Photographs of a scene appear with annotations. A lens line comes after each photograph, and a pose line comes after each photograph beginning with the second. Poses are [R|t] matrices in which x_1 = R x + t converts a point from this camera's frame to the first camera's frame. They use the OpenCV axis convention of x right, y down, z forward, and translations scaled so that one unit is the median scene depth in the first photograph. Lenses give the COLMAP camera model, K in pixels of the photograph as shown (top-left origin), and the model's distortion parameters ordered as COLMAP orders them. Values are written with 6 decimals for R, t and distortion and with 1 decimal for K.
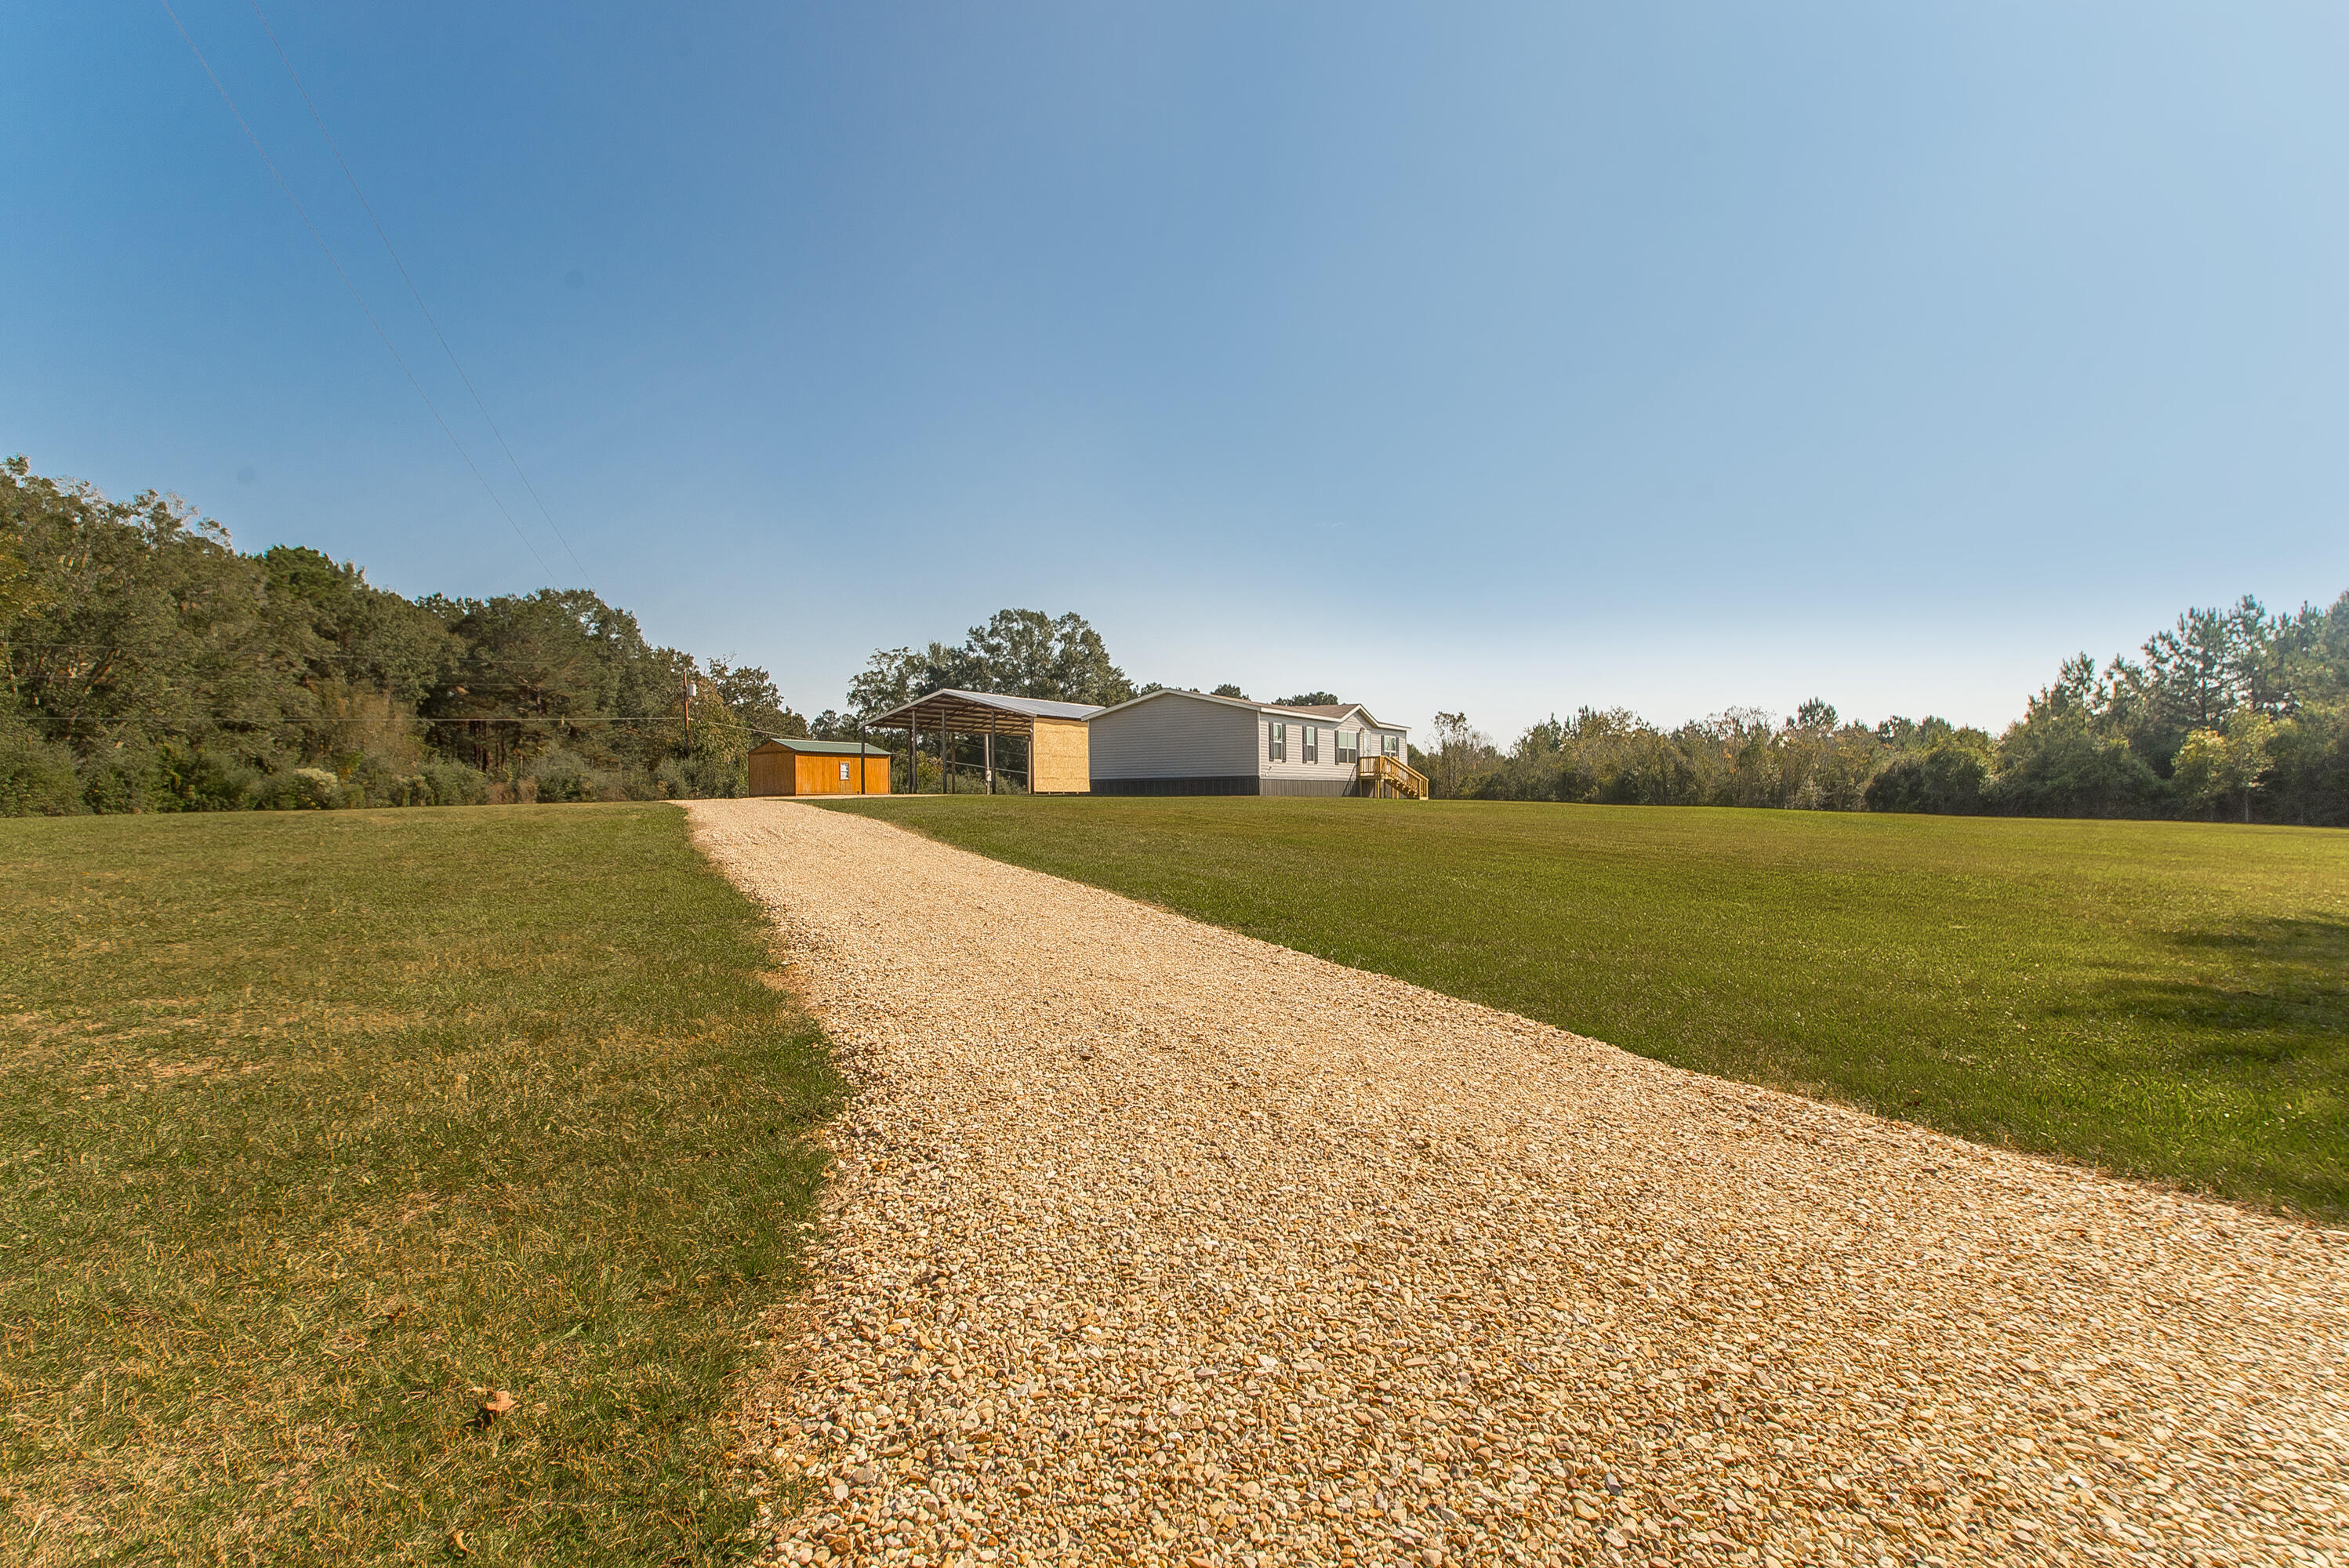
lens RADIAL K [[1154.9, 0, 1177.2], [0, 1154.9, 768.2], [0, 0, 1]] dist [0.028284, -0.011080]
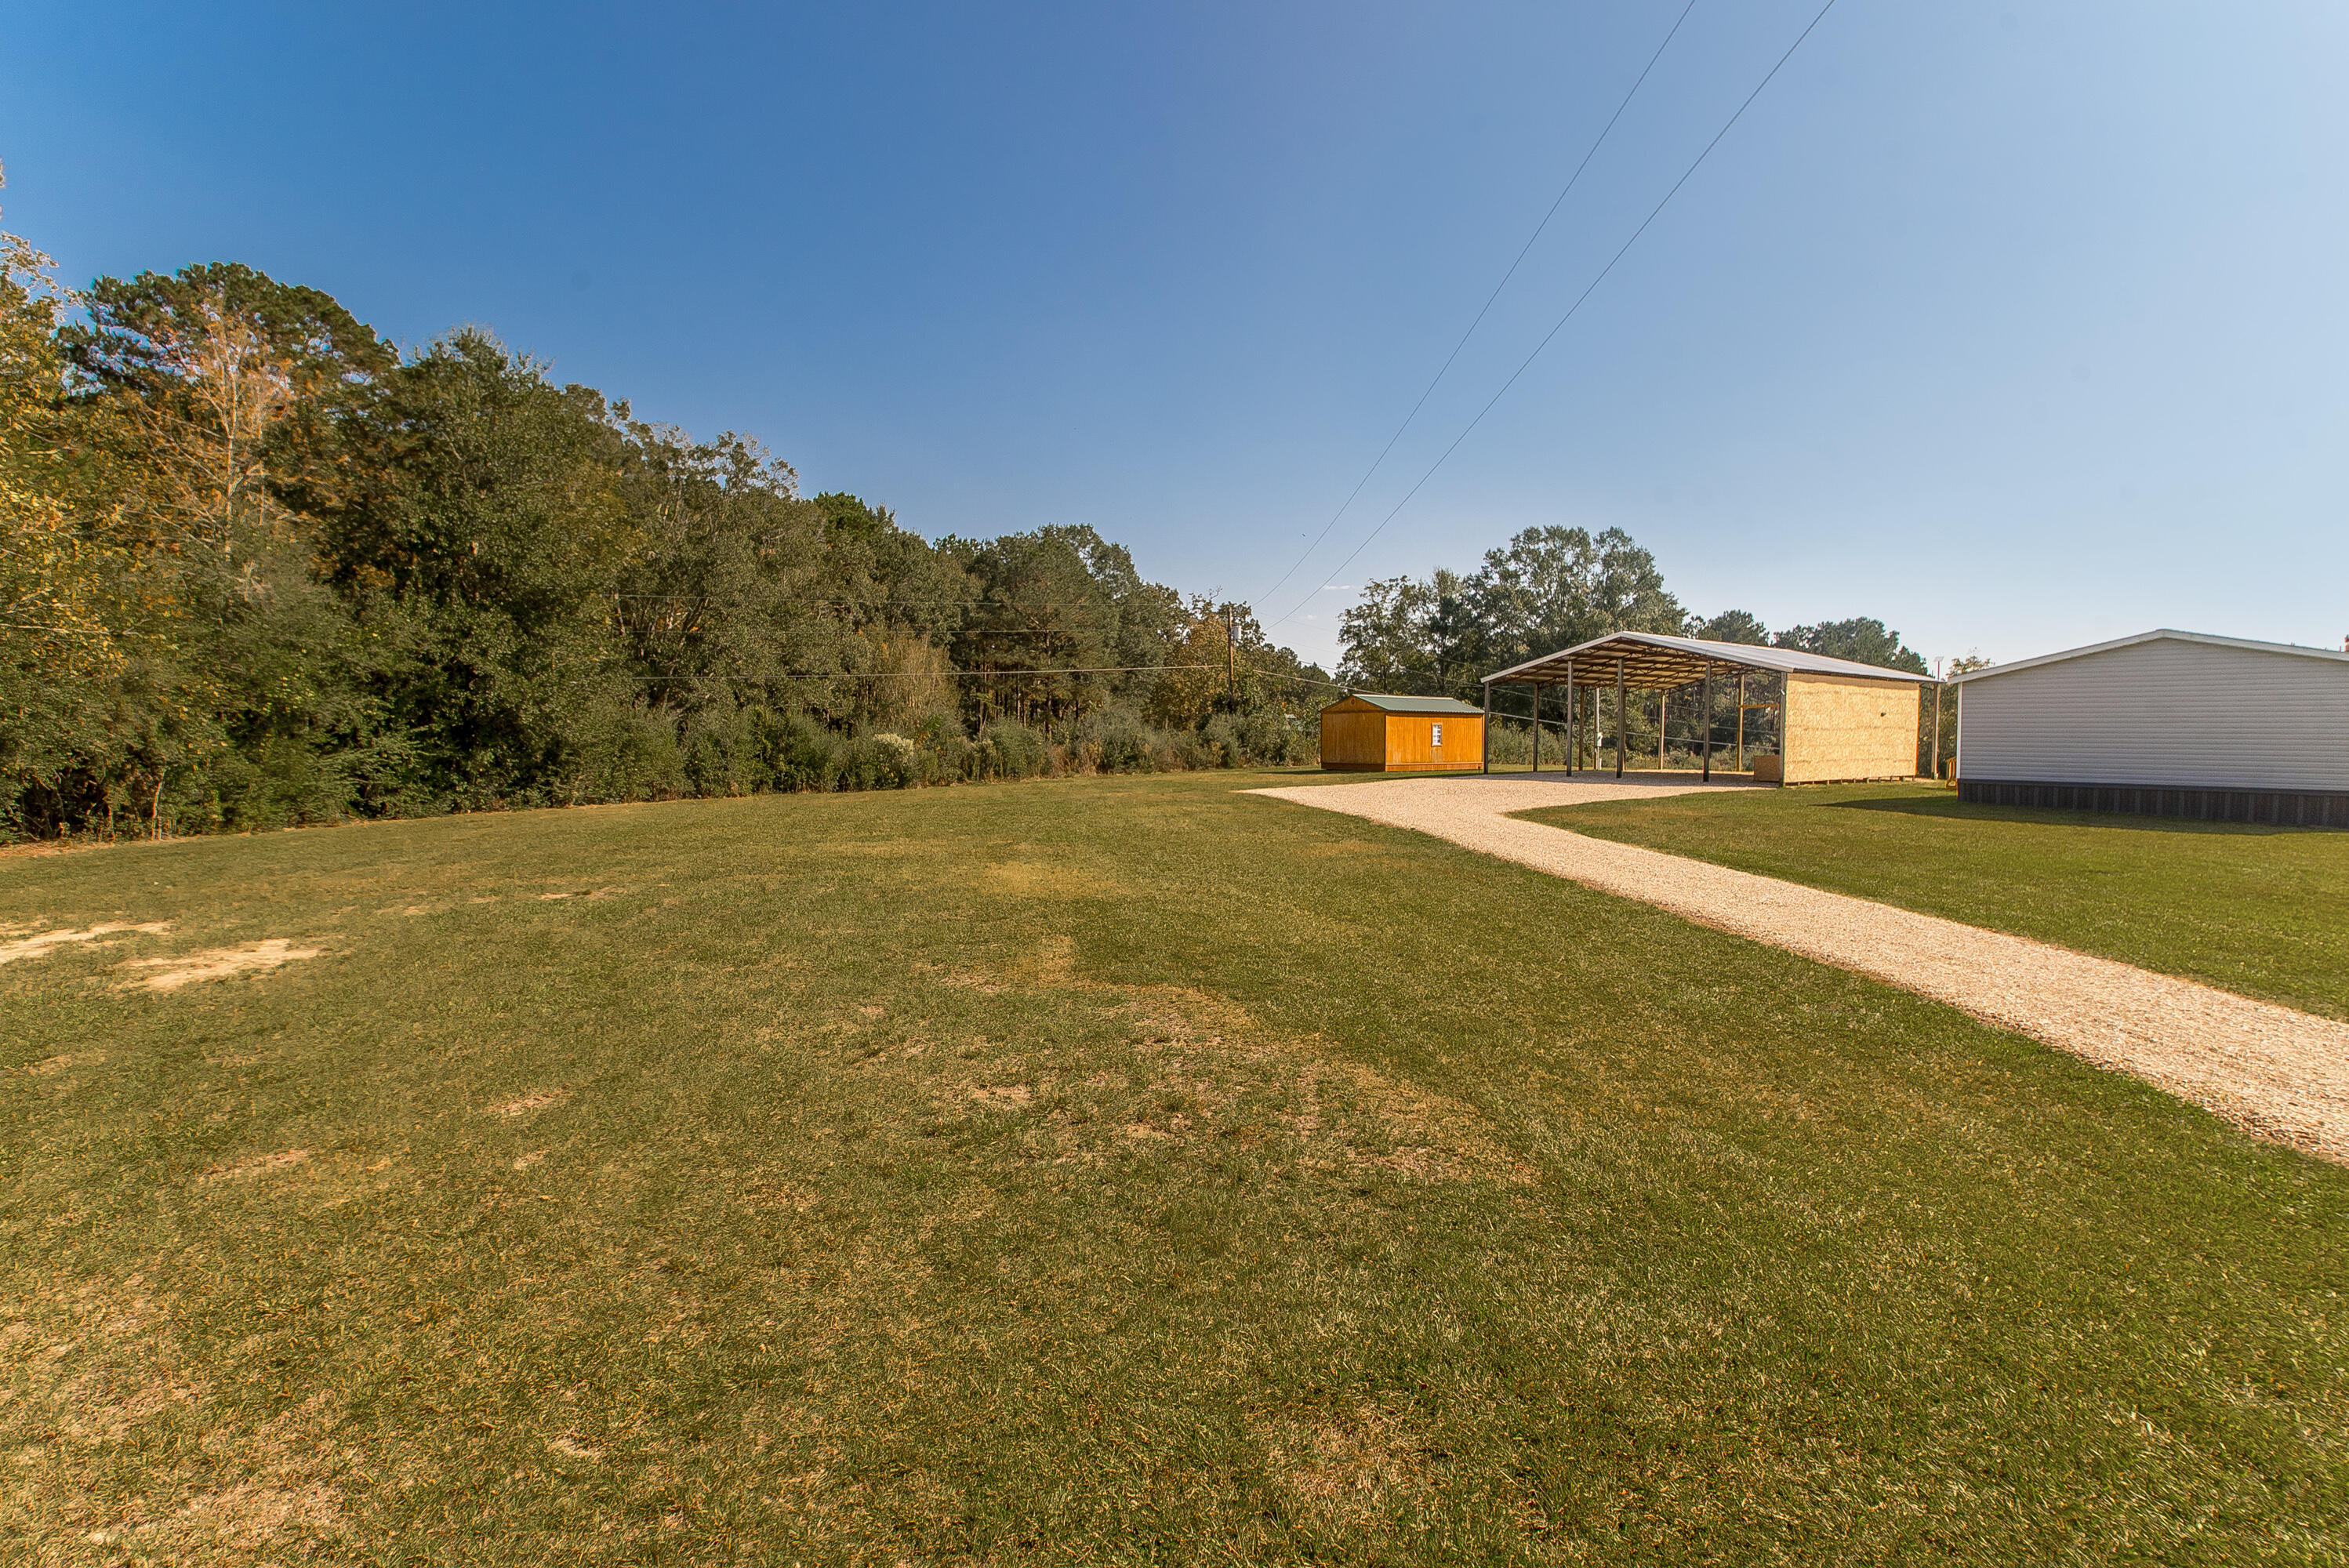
lens RADIAL K [[1154.9, 0, 1177.2], [0, 1154.9, 768.2], [0, 0, 1]] dist [0.028284, -0.011080]
pose [[0.942156, 0.029913, -0.333837, -0.152413], [-0.009556, 0.998002, 0.062457, -0.018127], [0.335039, -0.055654, 0.940559, 0.158607]]
